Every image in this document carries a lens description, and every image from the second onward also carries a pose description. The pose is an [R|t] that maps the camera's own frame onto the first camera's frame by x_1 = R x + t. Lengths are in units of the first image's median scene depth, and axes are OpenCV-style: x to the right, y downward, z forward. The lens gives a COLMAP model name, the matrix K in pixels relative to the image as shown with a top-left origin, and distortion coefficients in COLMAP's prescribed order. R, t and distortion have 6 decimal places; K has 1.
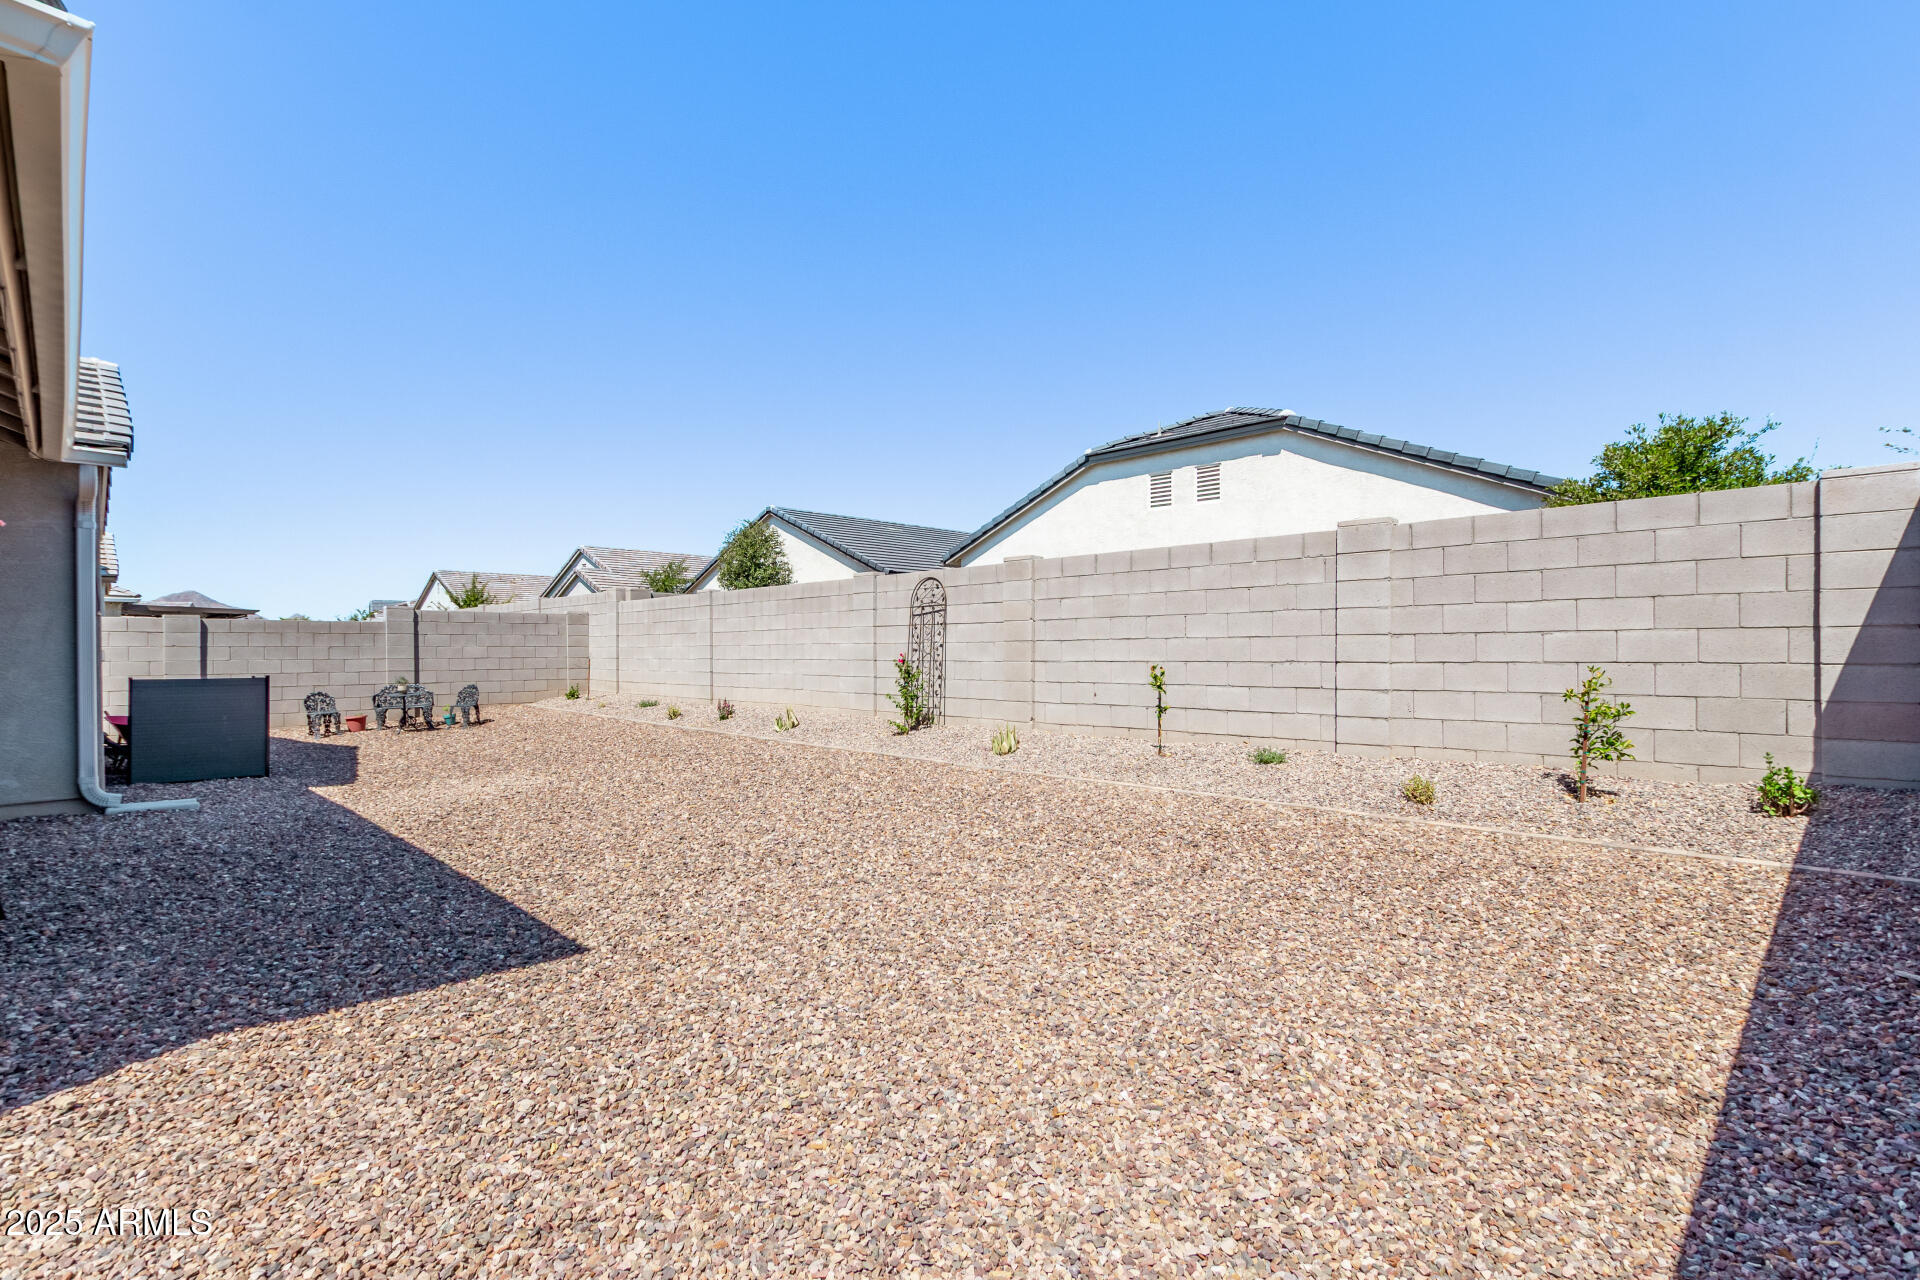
lens RADIAL K [[903.3, 0, 963.1], [0, 903.3, 644.5], [0, 0, 1]] dist [0.011776, -0.001677]
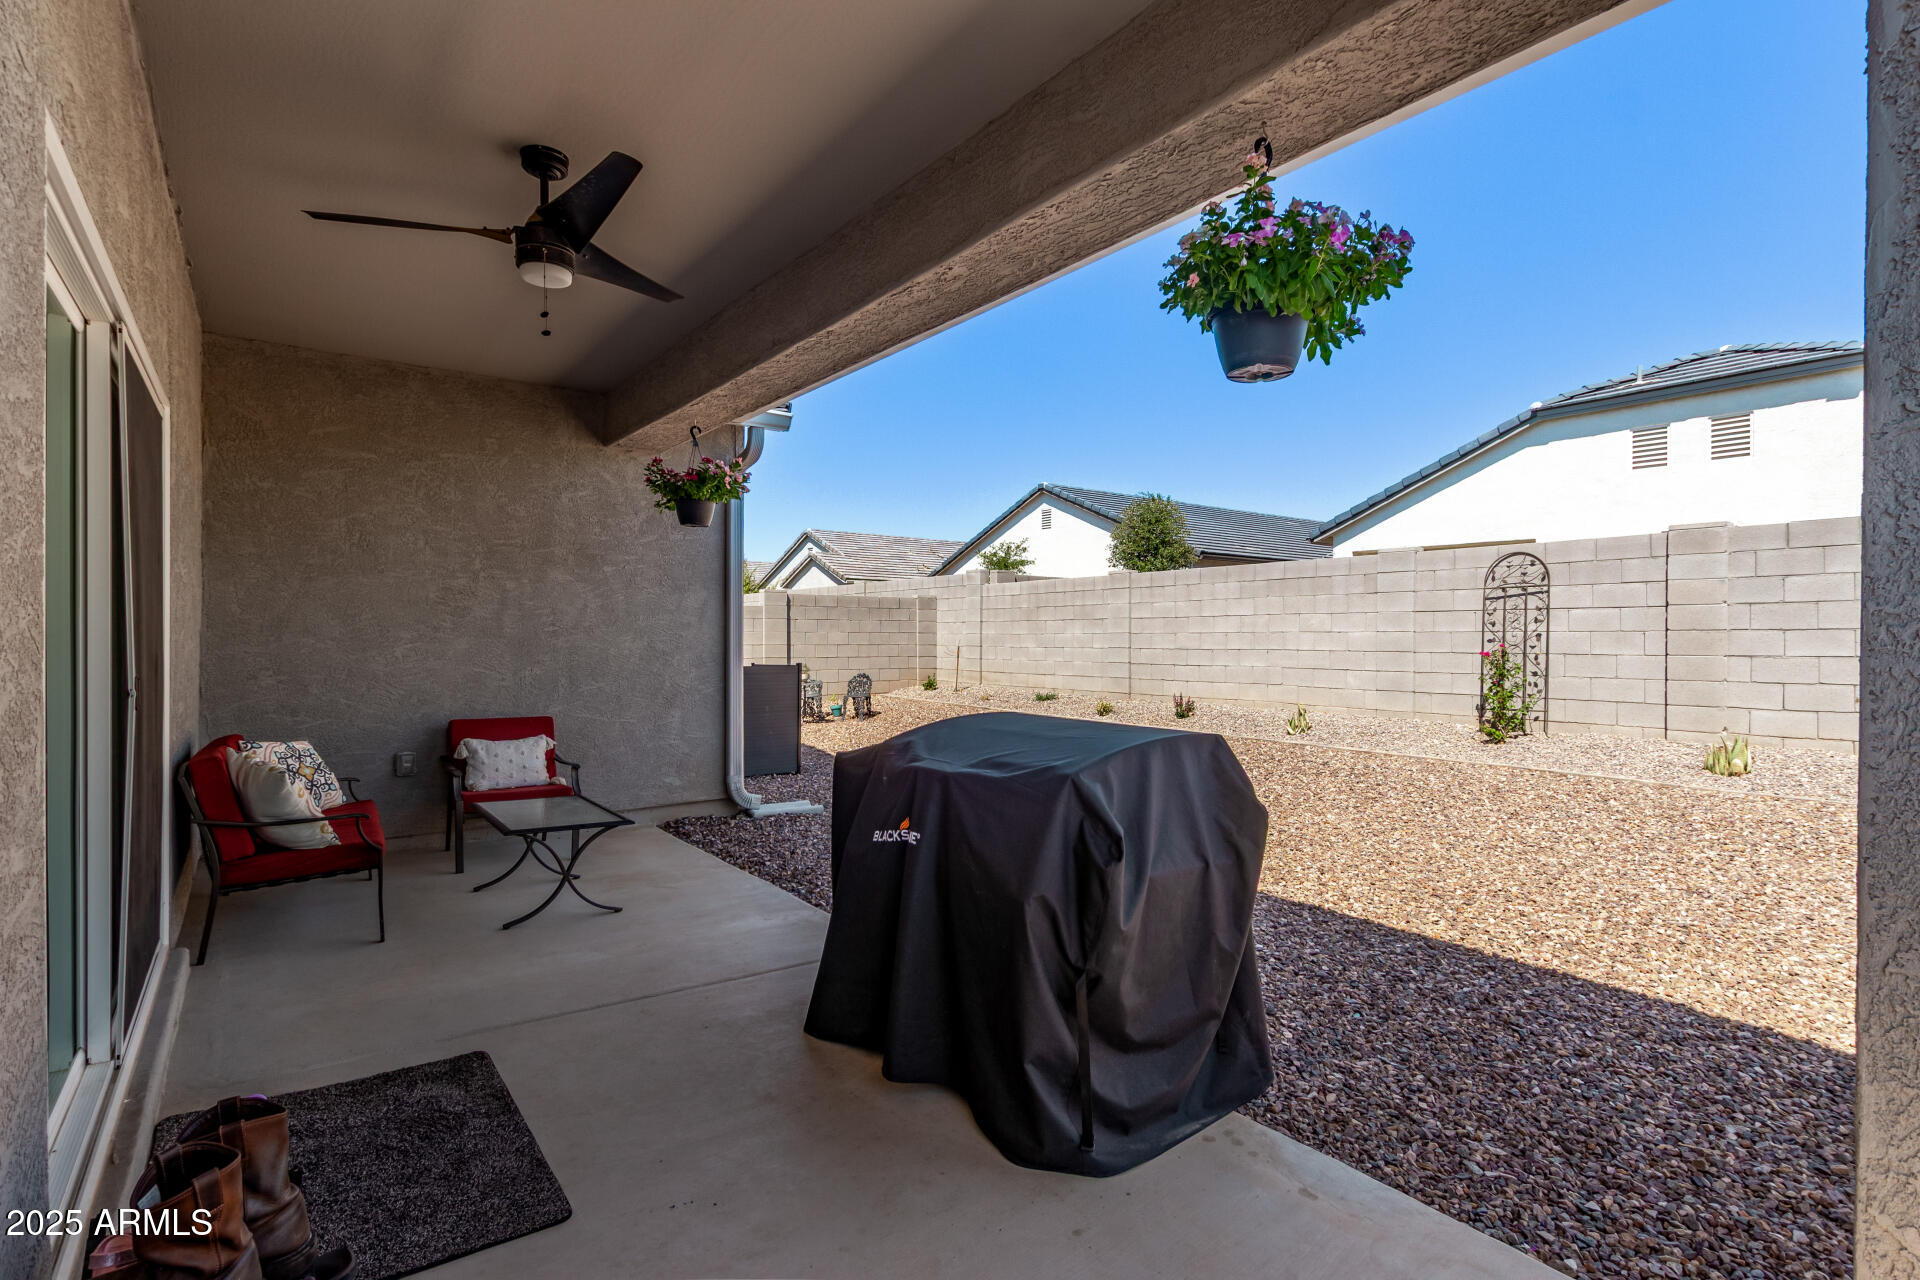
lens RADIAL K [[903.3, 0, 845.2], [0, 903.3, 634.1], [0, 0, 1]] dist [0.011776, -0.001677]
pose [[0.989936, 0.006479, -0.141365, -0.422144], [-0.006217, 0.999978, 0.002295, 0.001803], [0.141377, -0.001393, 0.989955, 0.076578]]
